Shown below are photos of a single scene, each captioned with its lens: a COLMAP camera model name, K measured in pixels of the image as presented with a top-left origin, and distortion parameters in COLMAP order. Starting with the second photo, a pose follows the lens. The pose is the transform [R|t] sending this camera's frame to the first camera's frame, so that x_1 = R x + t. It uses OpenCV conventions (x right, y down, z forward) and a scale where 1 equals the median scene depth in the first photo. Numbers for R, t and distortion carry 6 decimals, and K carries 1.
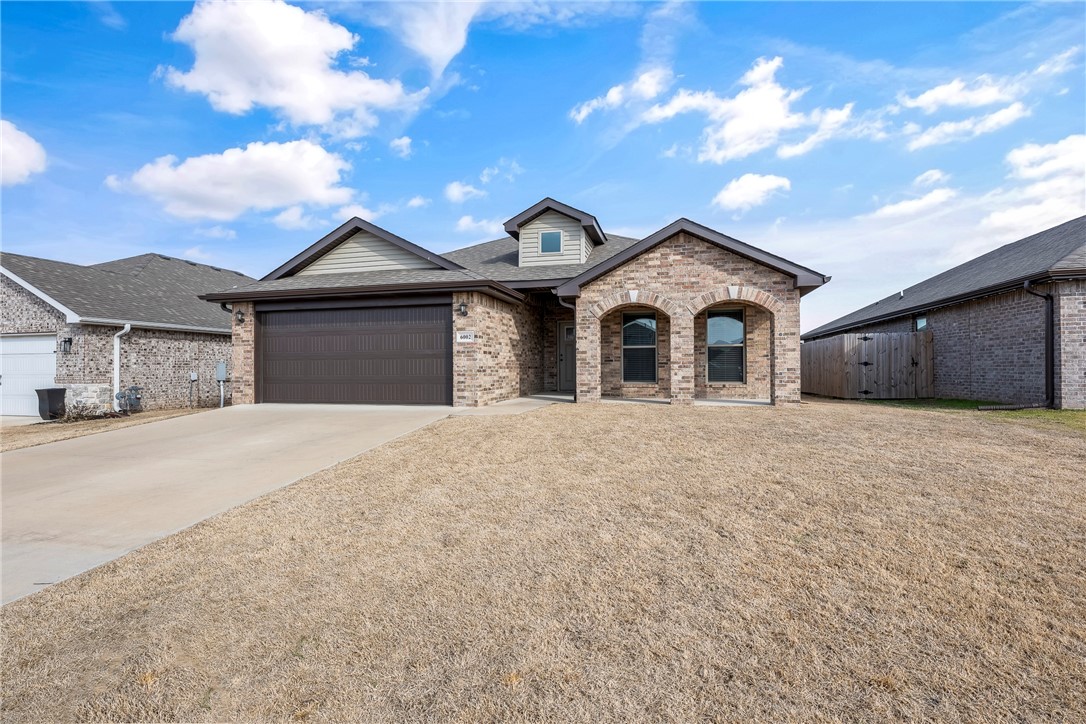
lens RADIAL K [[524.2, 0, 544.1], [0, 524.2, 365.2], [0, 0, 1]] dist [0.002748, 0.000026]
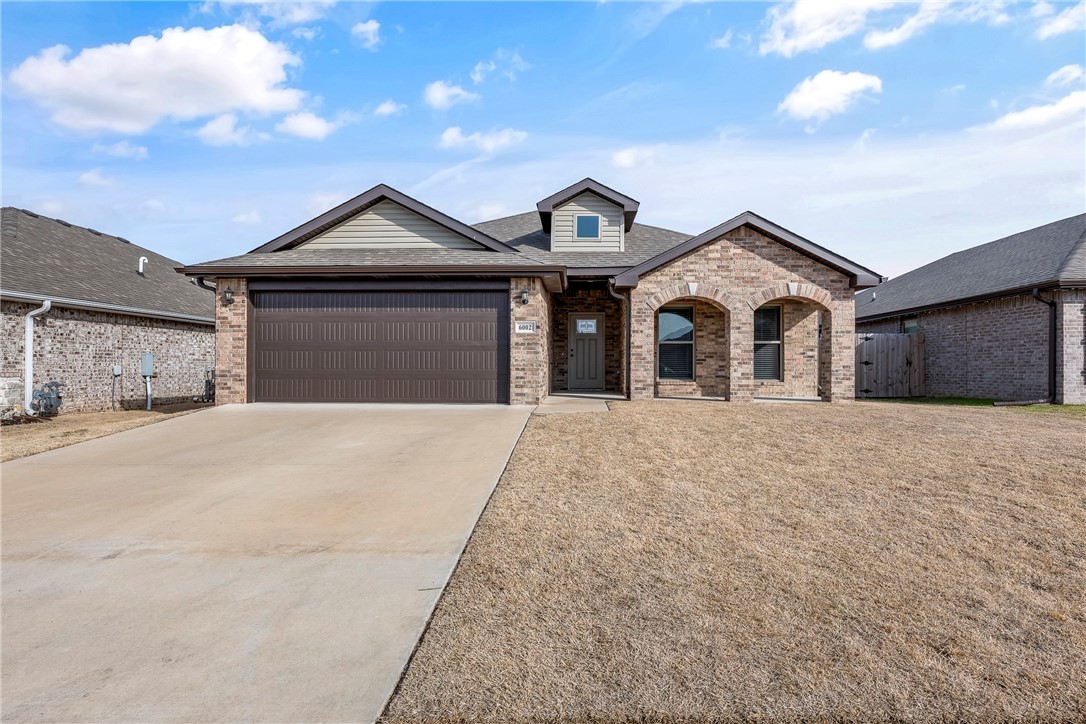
lens RADIAL K [[603.0, 0, 541.3], [0, 603.0, 363.6], [0, 0, 1]] dist [0.002475, -0.000268]
pose [[0.977103, 0.010783, 0.212496, -0.309780], [-0.010379, 0.999942, -0.003021, 0.010018], [-0.212516, 0.000746, 0.977157, -0.016121]]
